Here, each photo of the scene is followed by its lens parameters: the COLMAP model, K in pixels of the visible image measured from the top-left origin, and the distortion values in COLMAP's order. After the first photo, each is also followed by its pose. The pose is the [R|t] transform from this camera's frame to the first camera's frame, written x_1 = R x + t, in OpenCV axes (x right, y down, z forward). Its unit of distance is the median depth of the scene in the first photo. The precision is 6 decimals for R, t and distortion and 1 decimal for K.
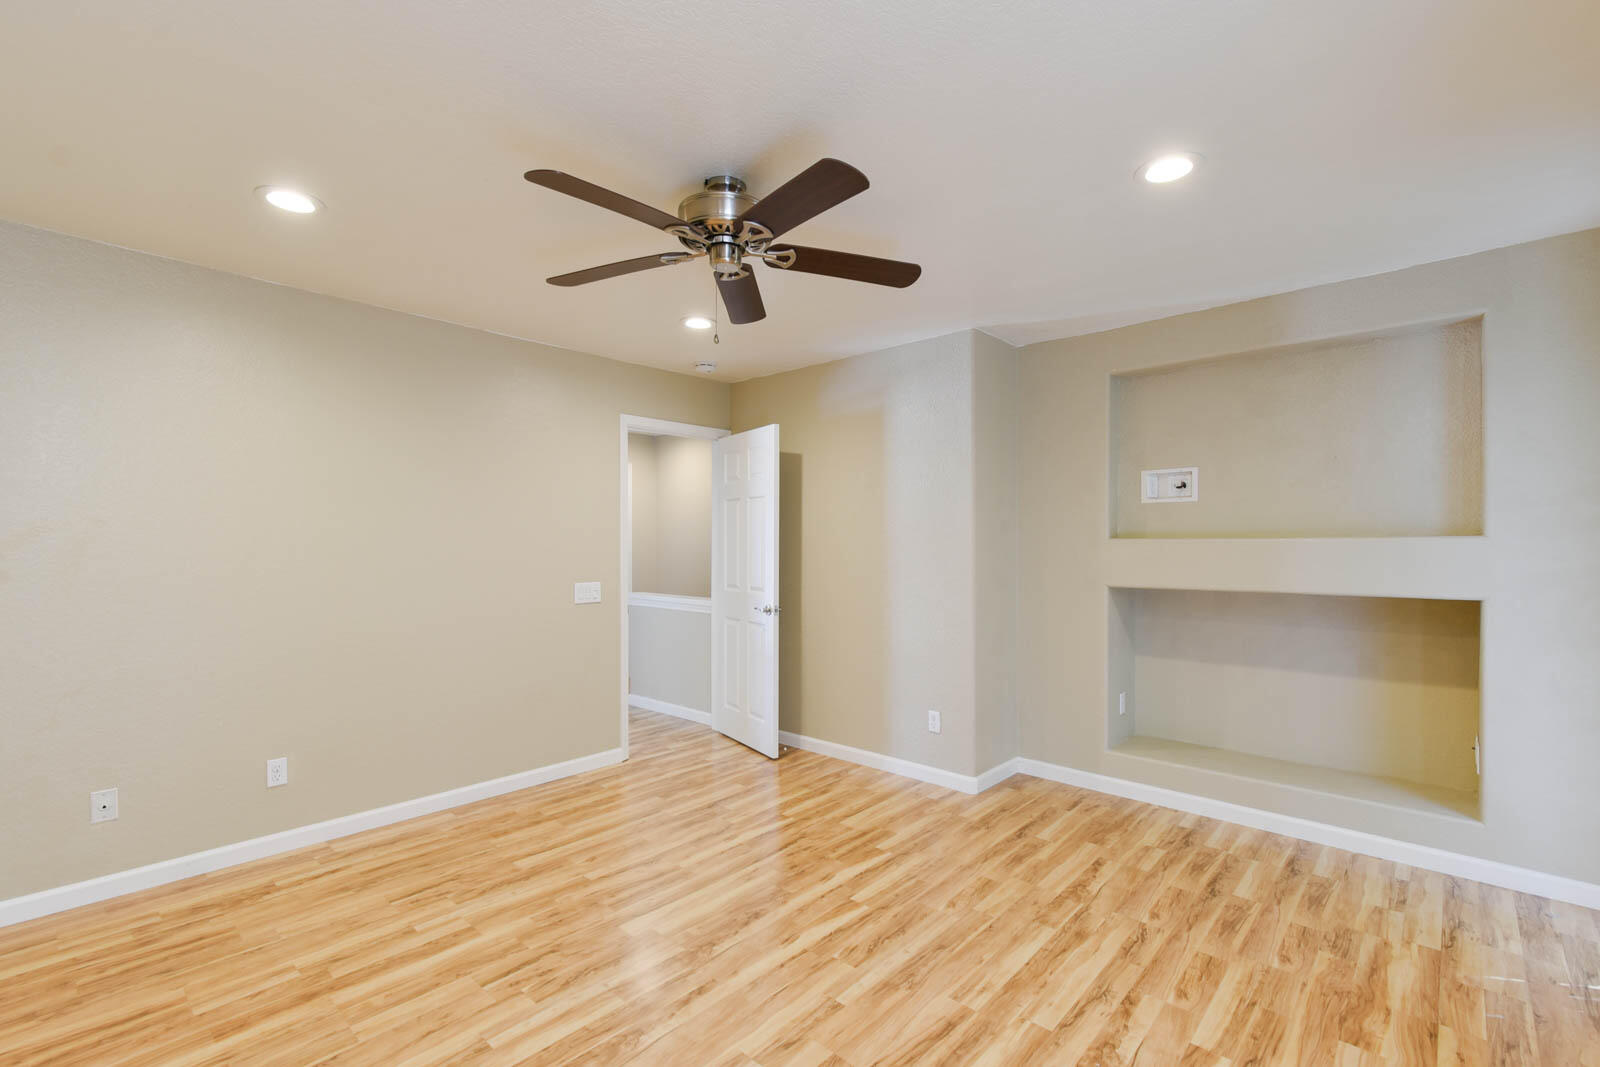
lens RADIAL K [[697.0, 0, 810.1], [0, 697.0, 541.8], [0, 0, 1]] dist [-0.003090, 0.000819]
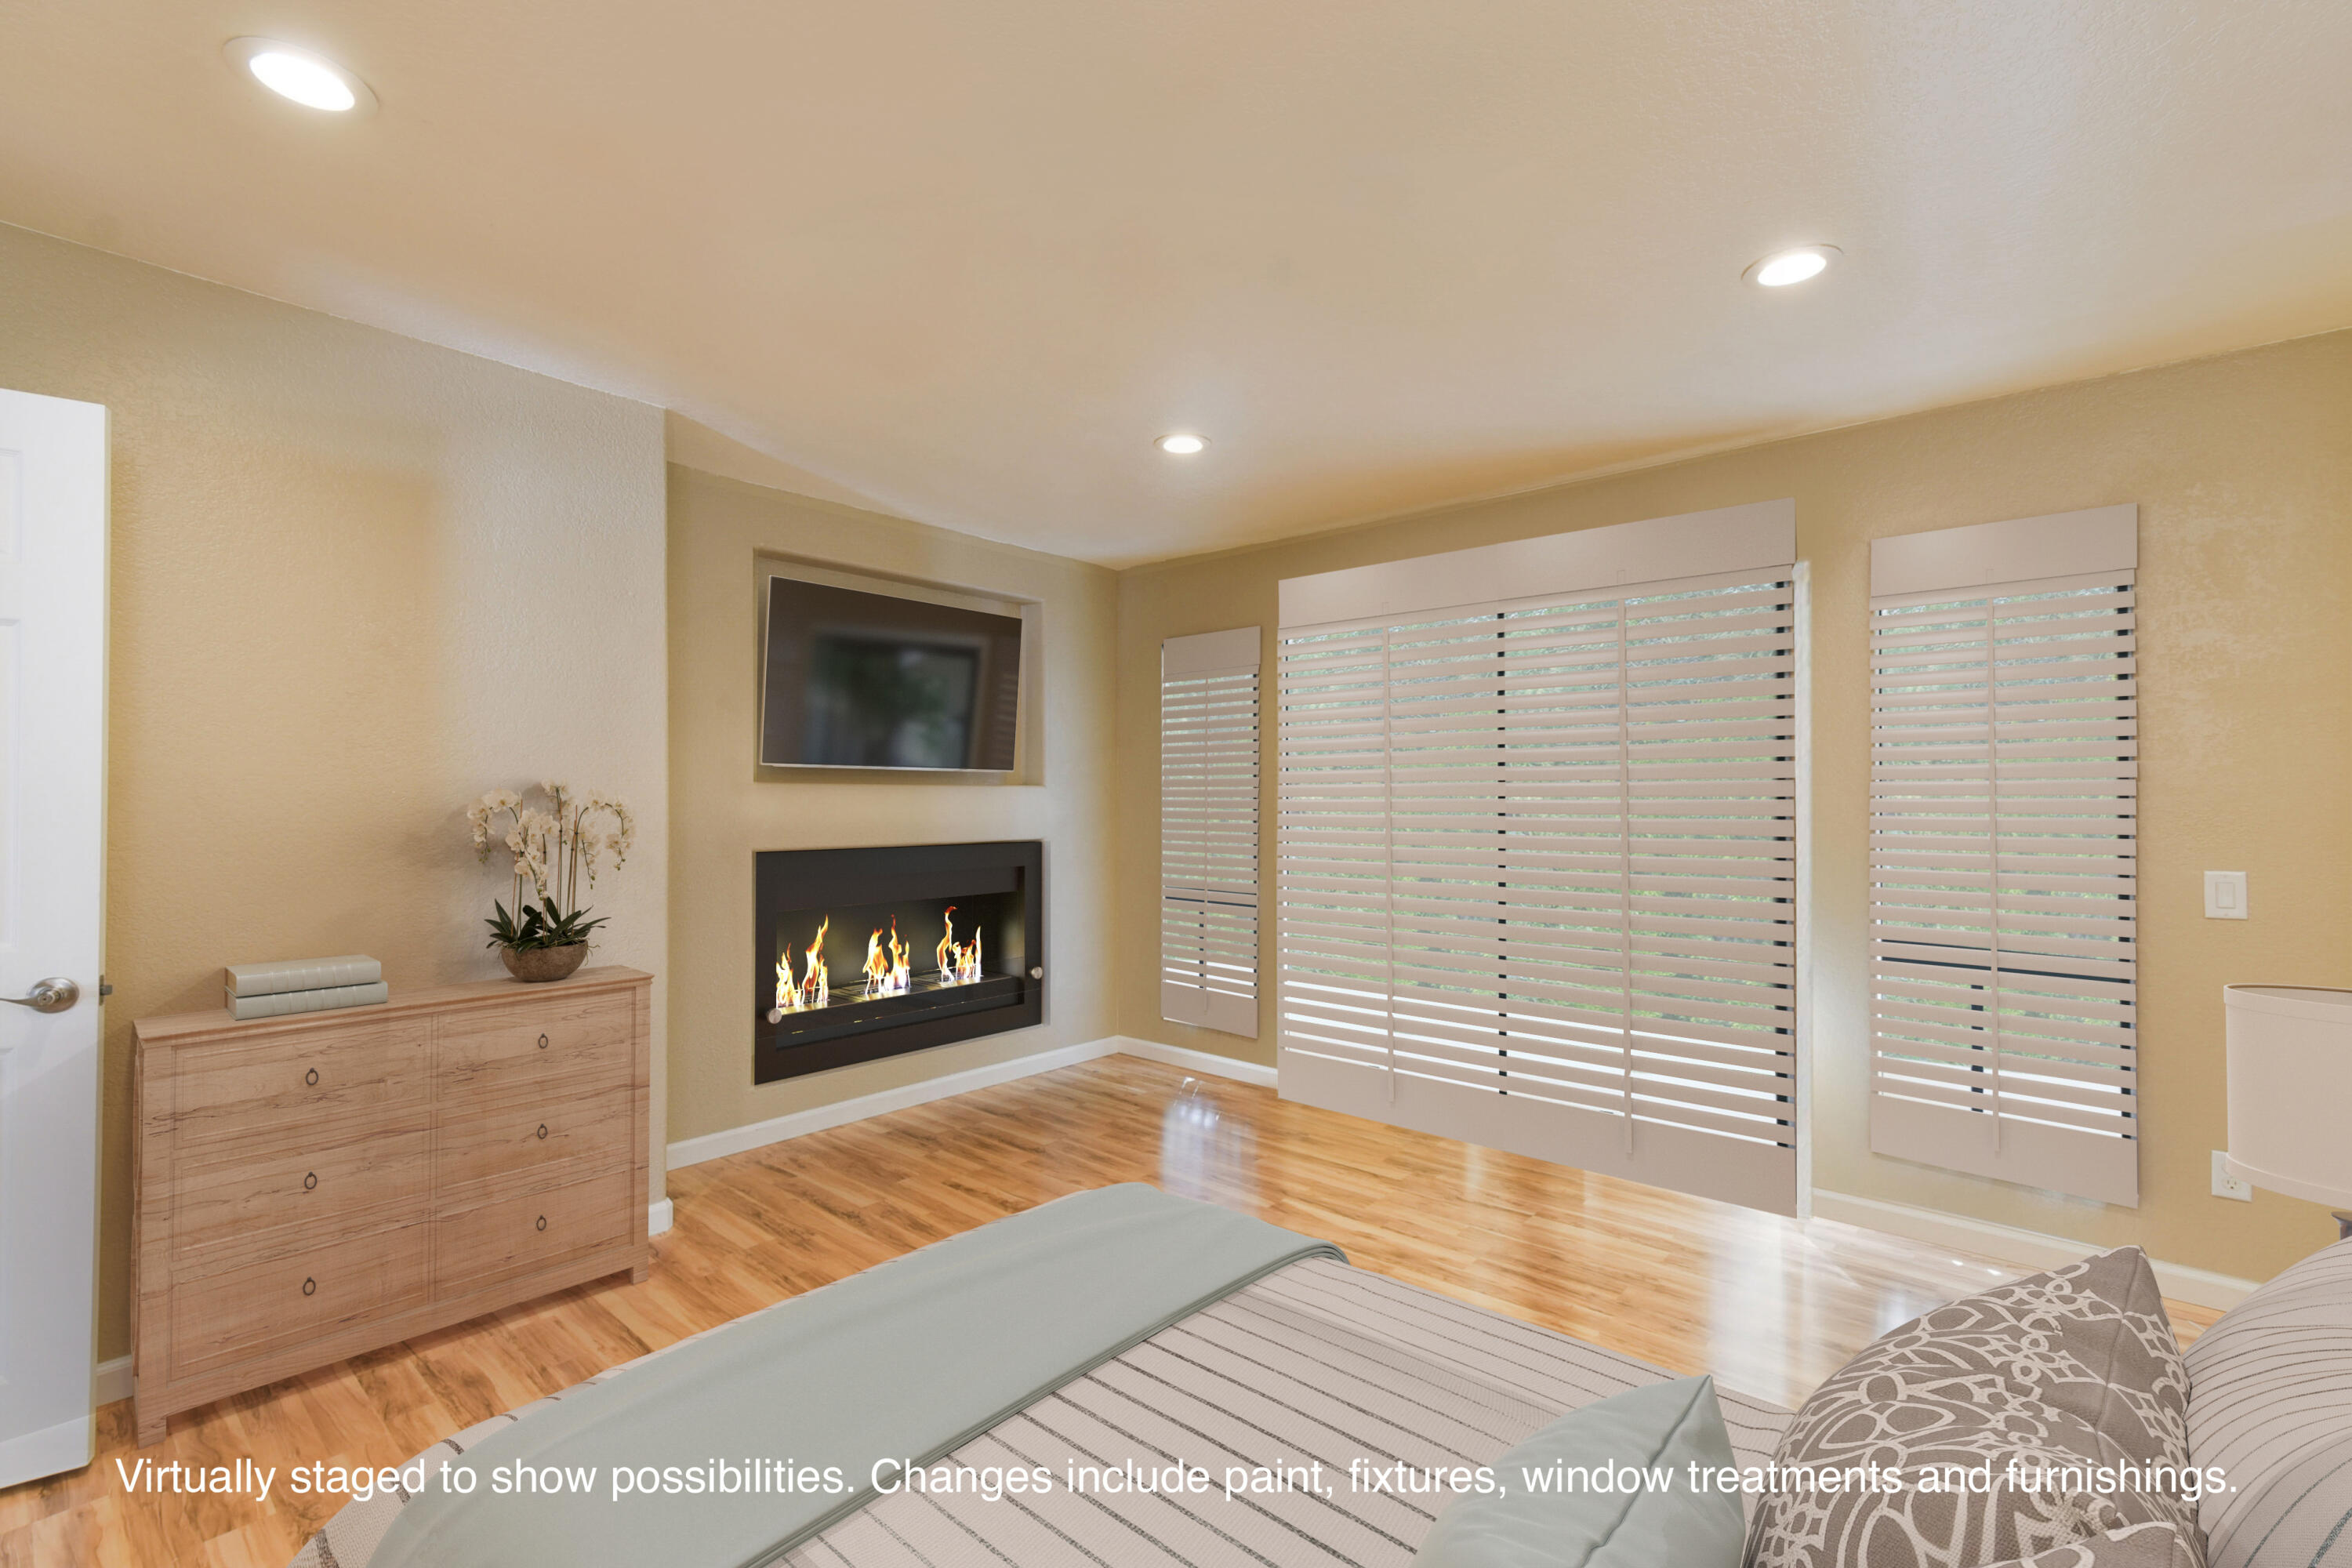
lens RADIAL K [[1024.6, 0, 1174.6], [0, 1024.6, 793.7], [0, 0, 1]] dist [-0.003090, 0.000819]
pose [[-0.009106, -0.002710, 0.999955, -0.810105], [-0.001563, 0.999995, 0.002696, 0.001878], [-0.999957, -0.001539, -0.009111, 0.785628]]
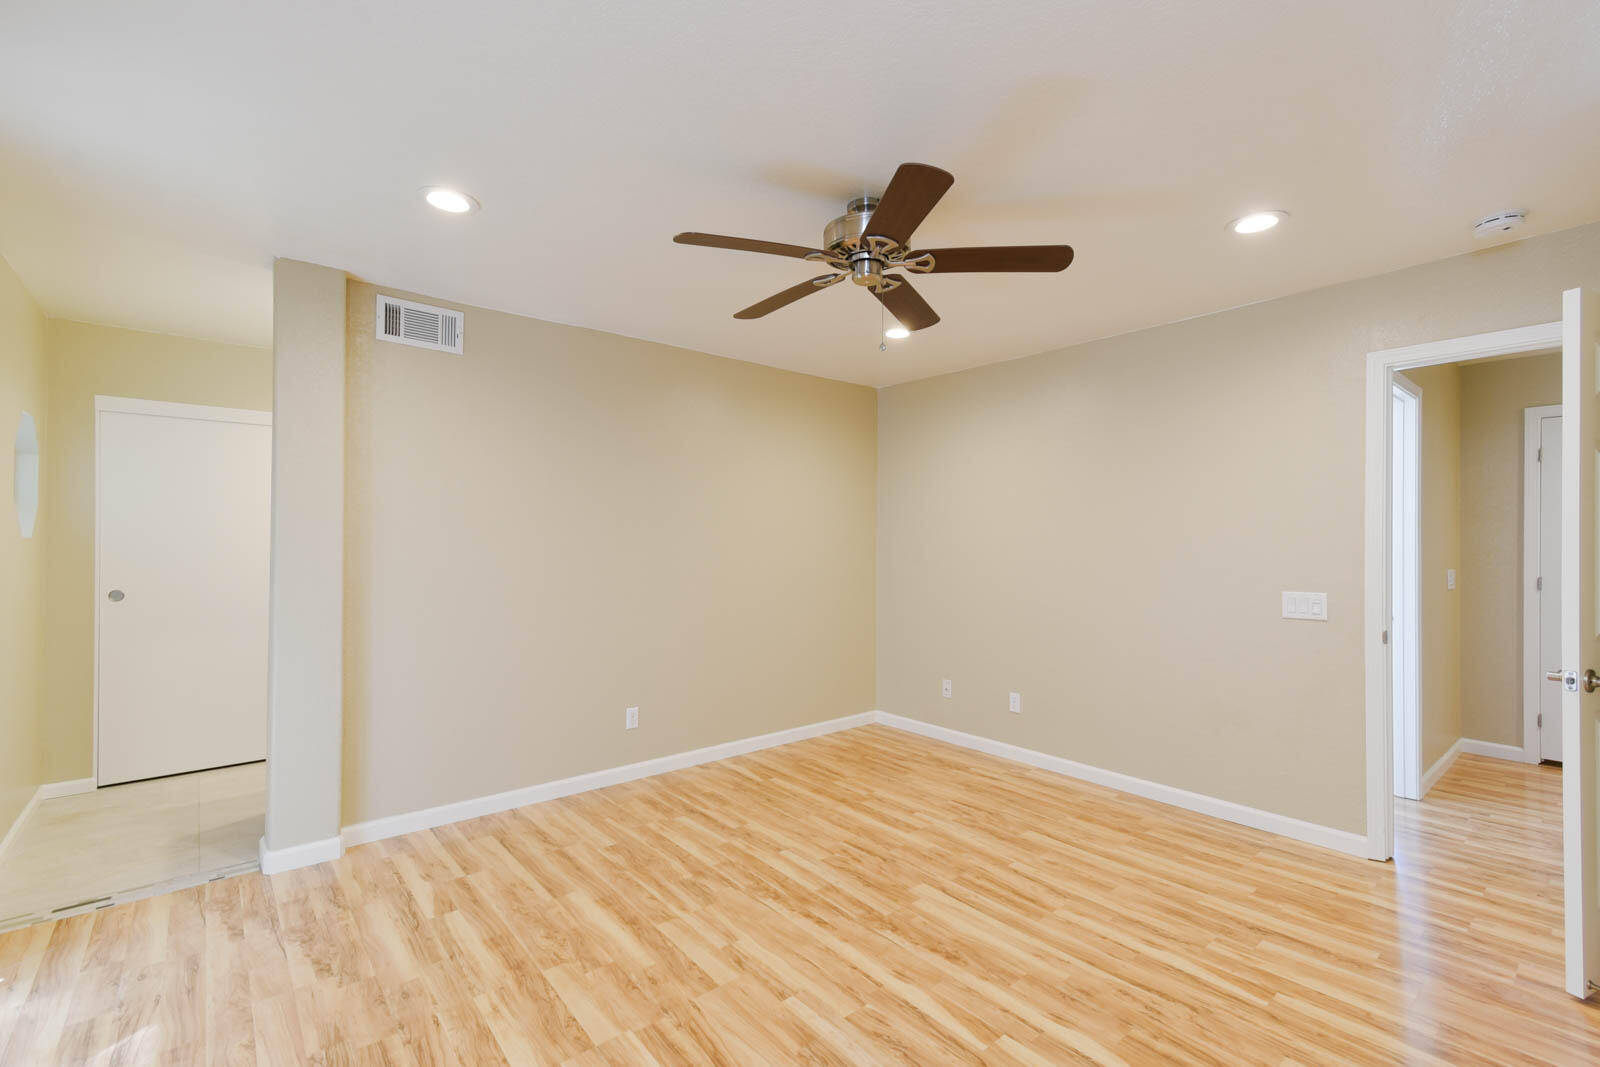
lens RADIAL K [[697.0, 0, 813.7], [0, 697.0, 529.6], [0, 0, 1]] dist [-0.003090, 0.000819]
pose [[-0.125367, -0.014254, -0.992008, 0.754452], [-0.000263, 0.999897, -0.014334, 0.000688], [0.992110, -0.001536, -0.125357, 0.842748]]
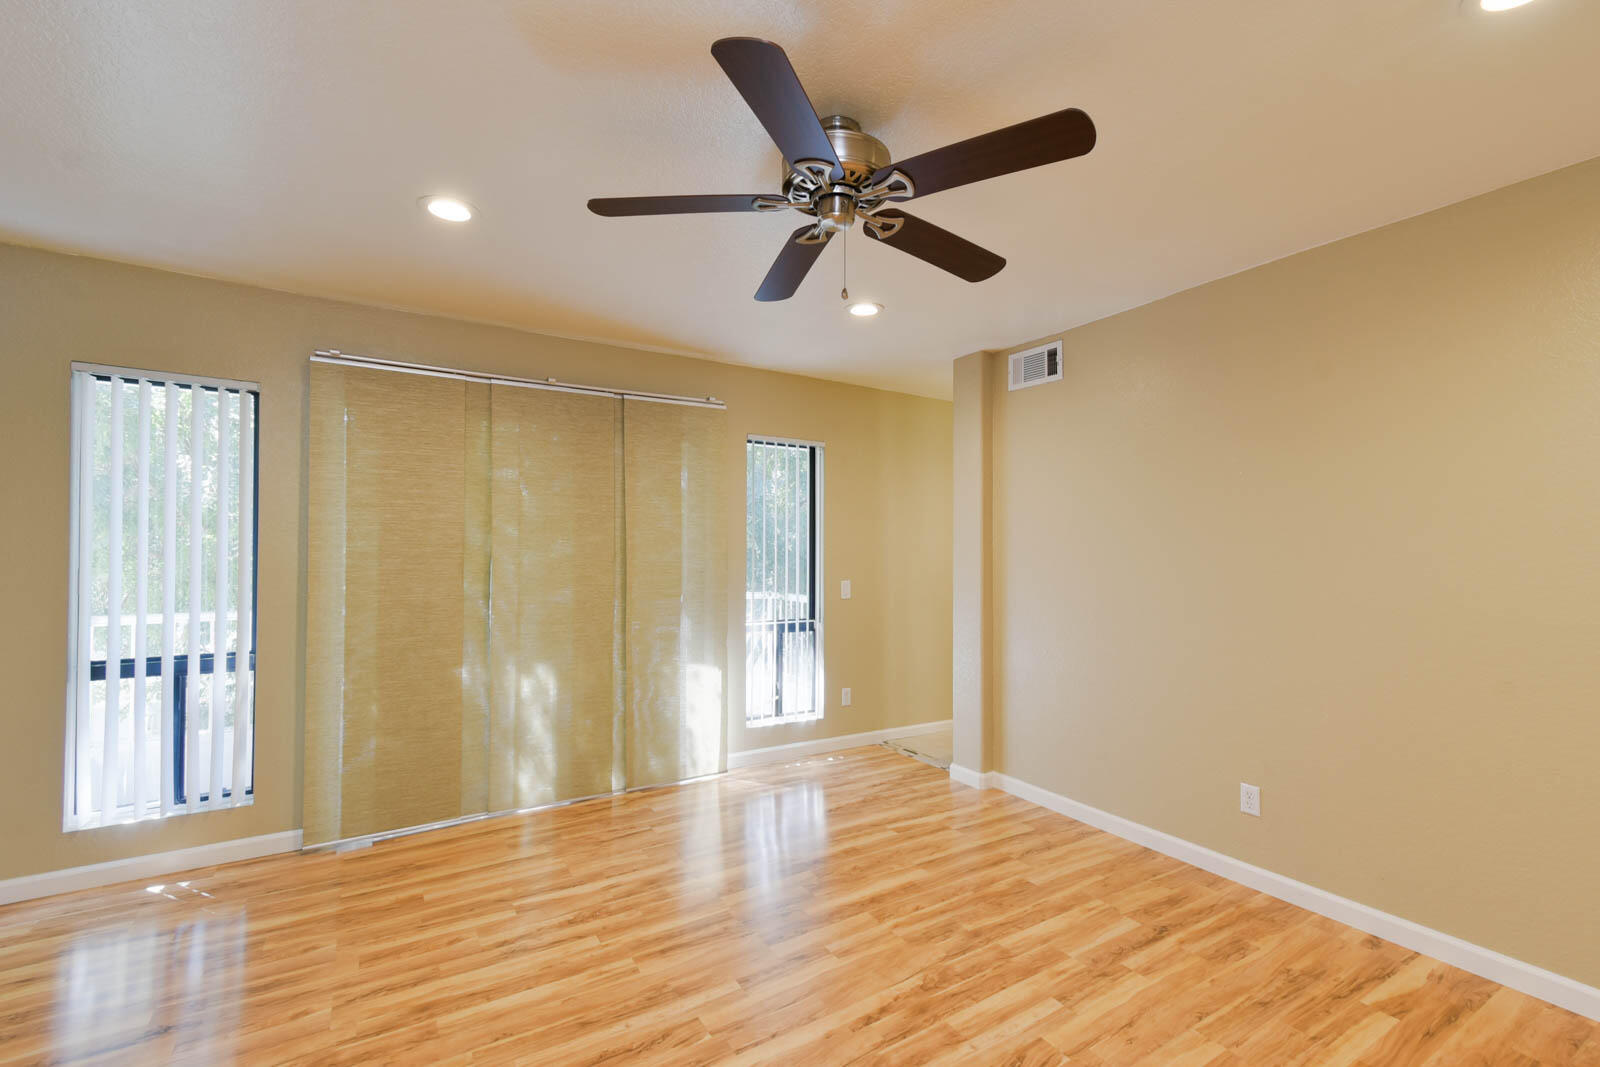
lens RADIAL K [[697.0, 0, 806.3], [0, 697.0, 547.1], [0, 0, 1]] dist [-0.003090, 0.000819]
pose [[-0.960870, -0.000961, 0.276999, -0.251461], [-0.003099, 0.999969, -0.007279, 0.005794], [-0.276983, -0.007852, -0.960843, 1.440368]]
